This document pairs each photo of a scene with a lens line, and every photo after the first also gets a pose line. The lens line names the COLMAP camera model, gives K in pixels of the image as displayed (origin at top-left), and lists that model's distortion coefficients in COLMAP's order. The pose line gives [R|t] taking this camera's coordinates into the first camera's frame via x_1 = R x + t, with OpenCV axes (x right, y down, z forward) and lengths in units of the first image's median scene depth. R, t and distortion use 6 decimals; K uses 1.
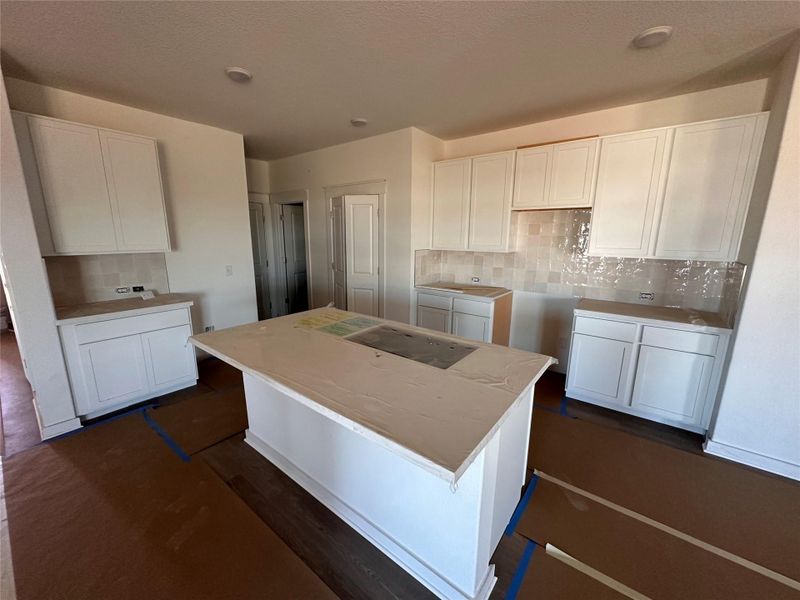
lens RADIAL K [[317.0, 0, 400.0], [0, 317.0, 300.0], [0, 0, 1]] dist [0.000310, -0.000015]
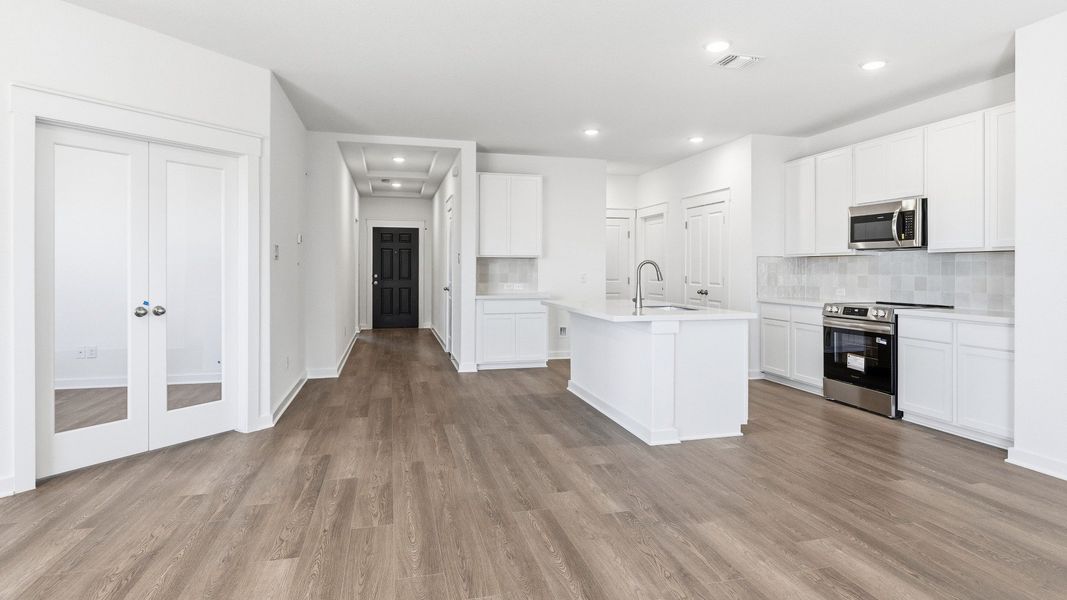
lens RADIAL K [[507.9, 0, 533.5], [0, 507.9, 300.0], [0, 0, 1]] dist [0.000758, 0.000133]
pose [[0.795504, 0.044192, -0.604334, 0.656383], [-0.123788, 0.988156, -0.090687, 0.278511], [0.593169, 0.146951, 0.791553, -0.811917]]
